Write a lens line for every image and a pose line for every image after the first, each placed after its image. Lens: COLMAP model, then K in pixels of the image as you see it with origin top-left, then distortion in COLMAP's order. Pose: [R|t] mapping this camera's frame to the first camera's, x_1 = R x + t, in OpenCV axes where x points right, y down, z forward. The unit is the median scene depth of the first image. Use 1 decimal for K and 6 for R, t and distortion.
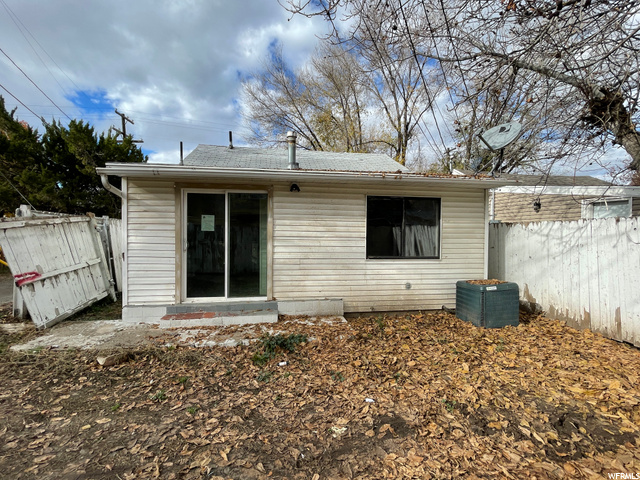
lens RADIAL K [[295.8, 0, 320.1], [0, 295.8, 237.9], [0, 0, 1]] dist [-0.004648, 0.000022]
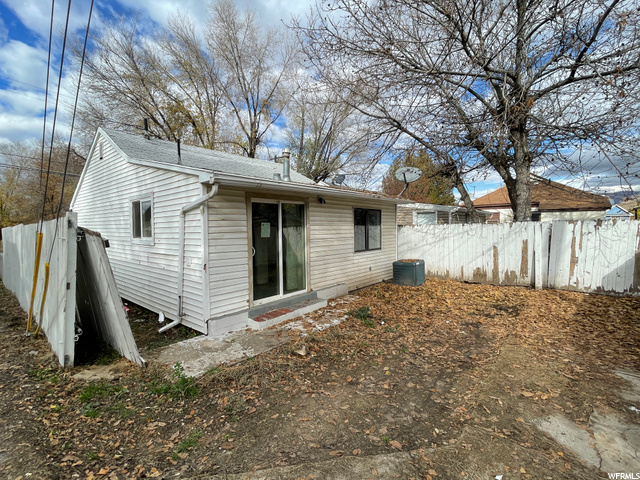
lens RADIAL K [[295.8, 0, 319.0], [0, 295.8, 239.7], [0, 0, 1]] dist [-0.004648, 0.000022]
pose [[0.759611, -0.045839, 0.648761, -0.943622], [0.030370, 0.998925, 0.035021, -0.047293], [-0.649669, -0.006899, 0.760186, 0.040207]]
